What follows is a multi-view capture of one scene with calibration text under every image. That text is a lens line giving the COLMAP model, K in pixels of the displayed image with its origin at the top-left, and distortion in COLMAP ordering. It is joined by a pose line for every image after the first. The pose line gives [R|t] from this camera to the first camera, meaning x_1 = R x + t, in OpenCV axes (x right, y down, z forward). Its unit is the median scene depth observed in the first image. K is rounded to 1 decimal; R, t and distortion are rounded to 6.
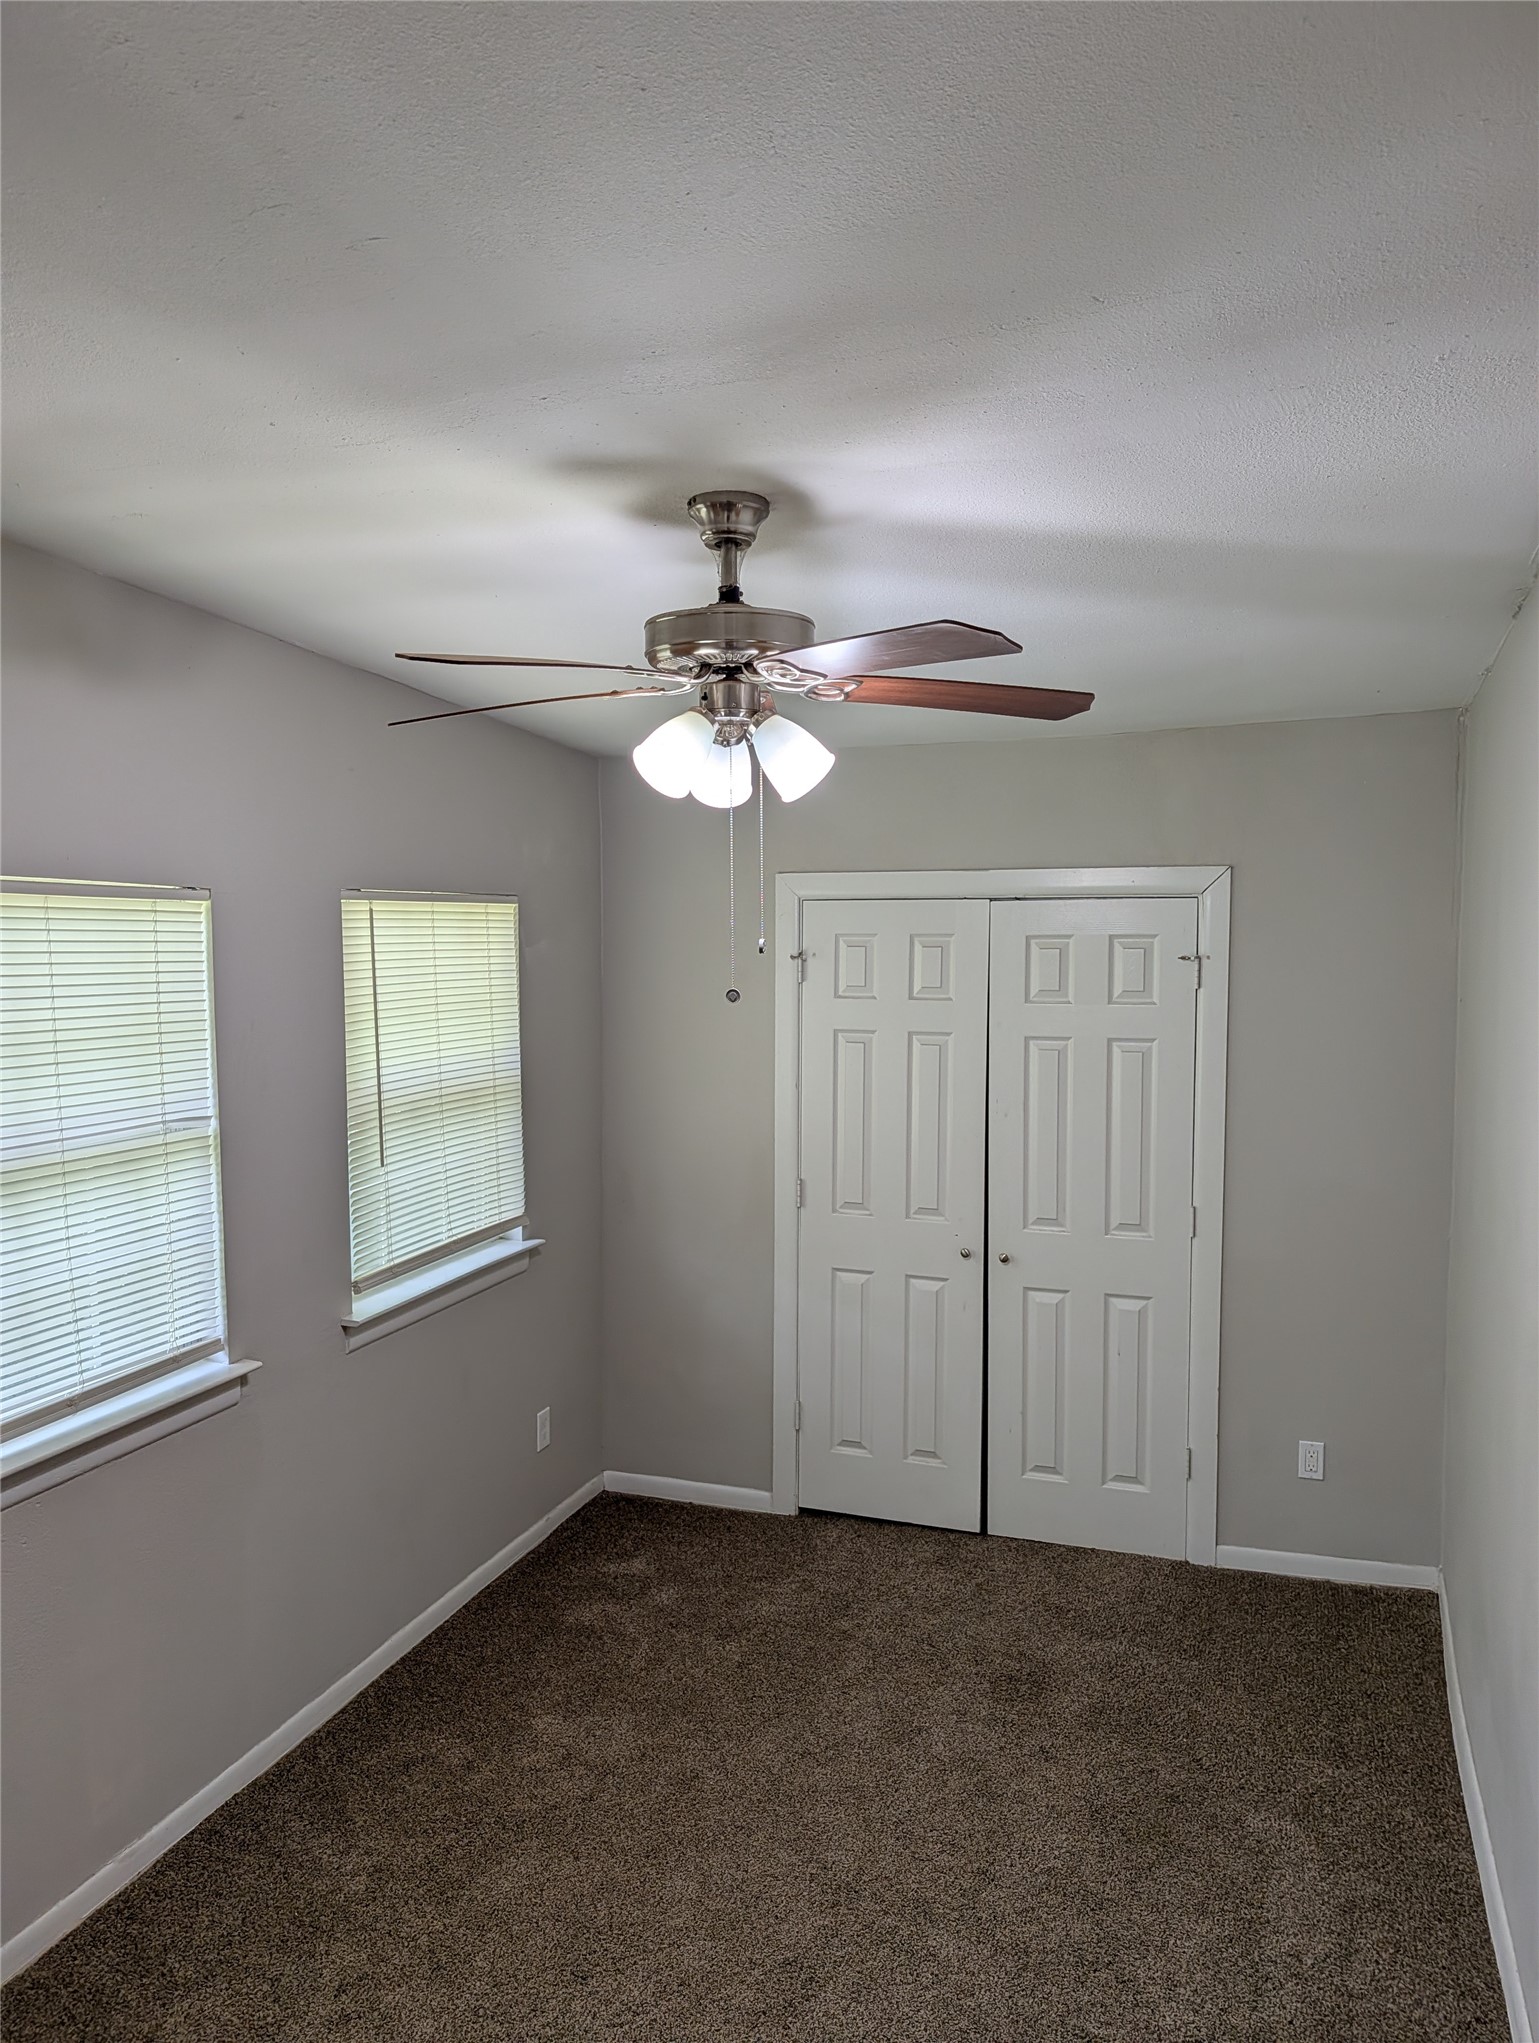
lens RADIAL K [[1446.1, 0, 768.8], [0, 1446.1, 1042.7], [0, 0, 1]] dist [0.020726, -0.020932]
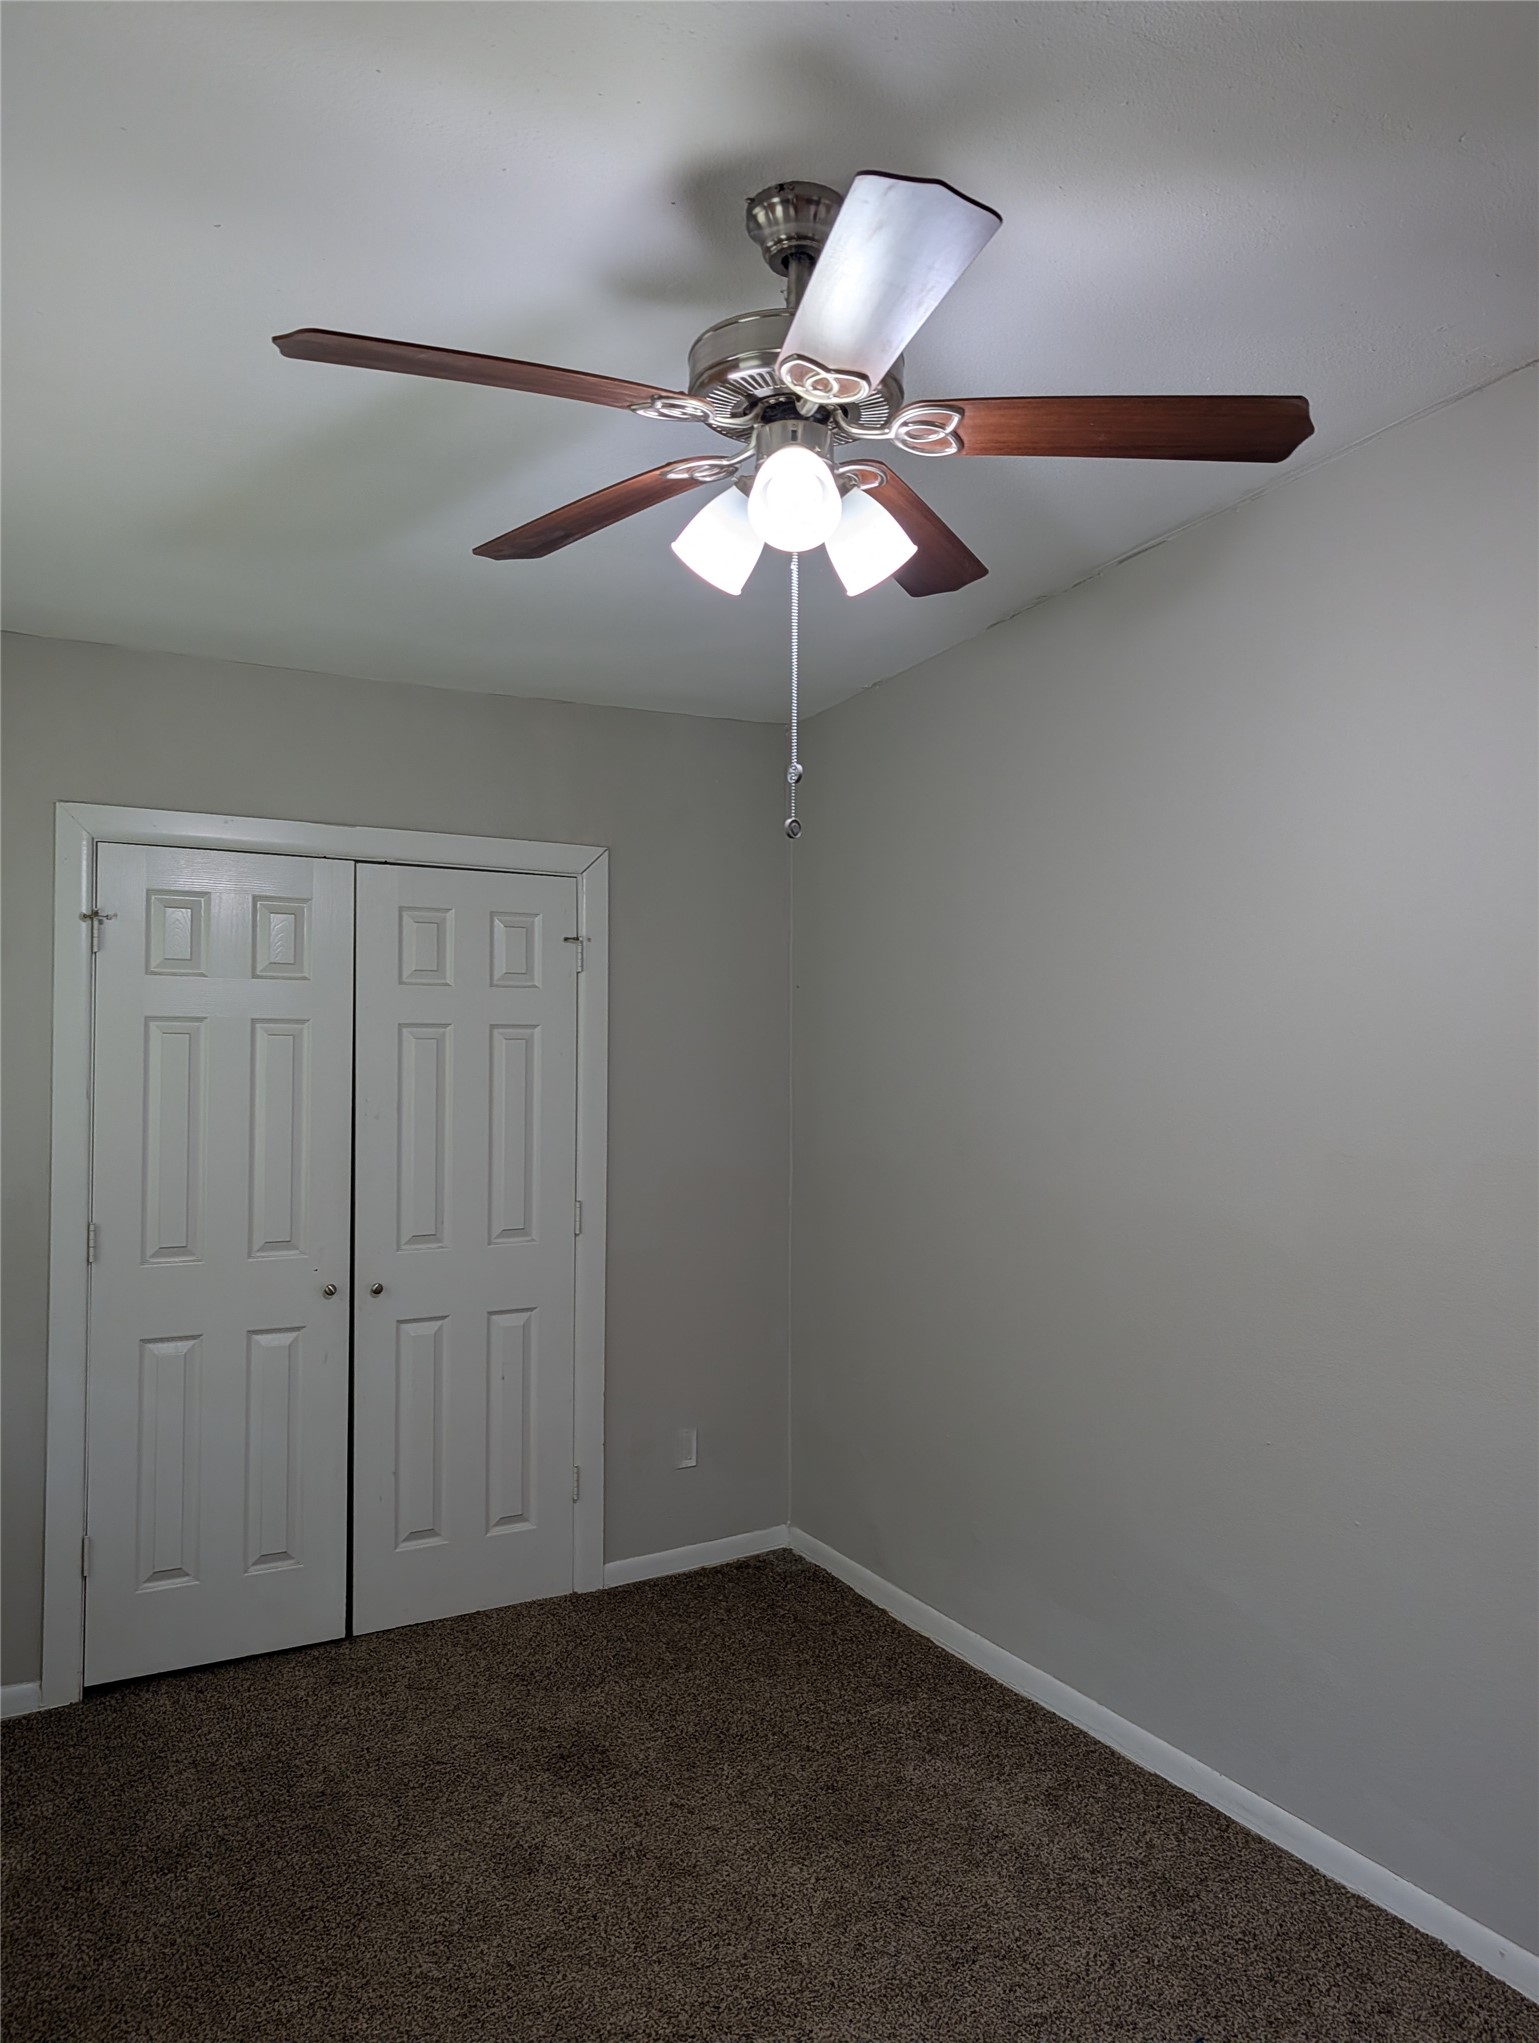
lens RADIAL K [[1446.1, 0, 767.6], [0, 1446.1, 1035.7], [0, 0, 1]] dist [0.020726, -0.020932]
pose [[0.652340, 0.014196, 0.757793, -0.334330], [0.050008, 0.996840, -0.061723, 0.067542], [-0.756275, 0.078160, 0.649569, 0.280122]]
